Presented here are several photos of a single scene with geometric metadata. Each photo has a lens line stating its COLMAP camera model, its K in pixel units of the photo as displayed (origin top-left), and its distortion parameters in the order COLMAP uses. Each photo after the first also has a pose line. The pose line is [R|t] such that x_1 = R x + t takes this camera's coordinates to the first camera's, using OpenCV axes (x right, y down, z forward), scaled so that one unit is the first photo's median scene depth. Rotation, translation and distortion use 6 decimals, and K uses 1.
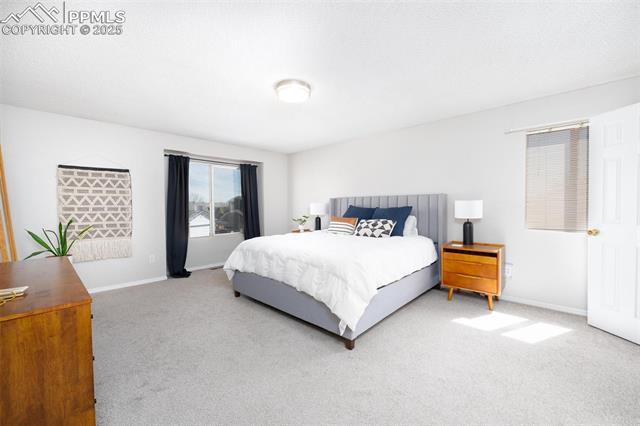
lens RADIAL K [[254.2, 0, 320.0], [0, 254.2, 213.0], [0, 0, 1]] dist [-0.000002, 0.000039]
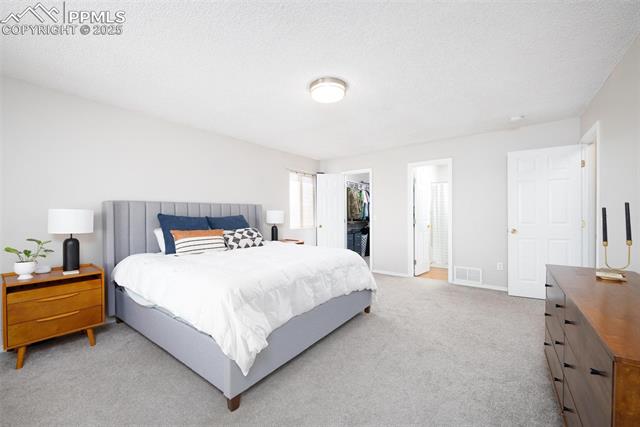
lens RADIAL K [[254.2, 0, 320.0], [0, 254.2, 213.5], [0, 0, 1]] dist [-0.000002, 0.000039]
pose [[-0.139129, 0.018003, 0.990111, -0.767902], [0.039586, 0.999137, -0.012604, -0.007433], [-0.989483, 0.037441, -0.139722, 0.880749]]
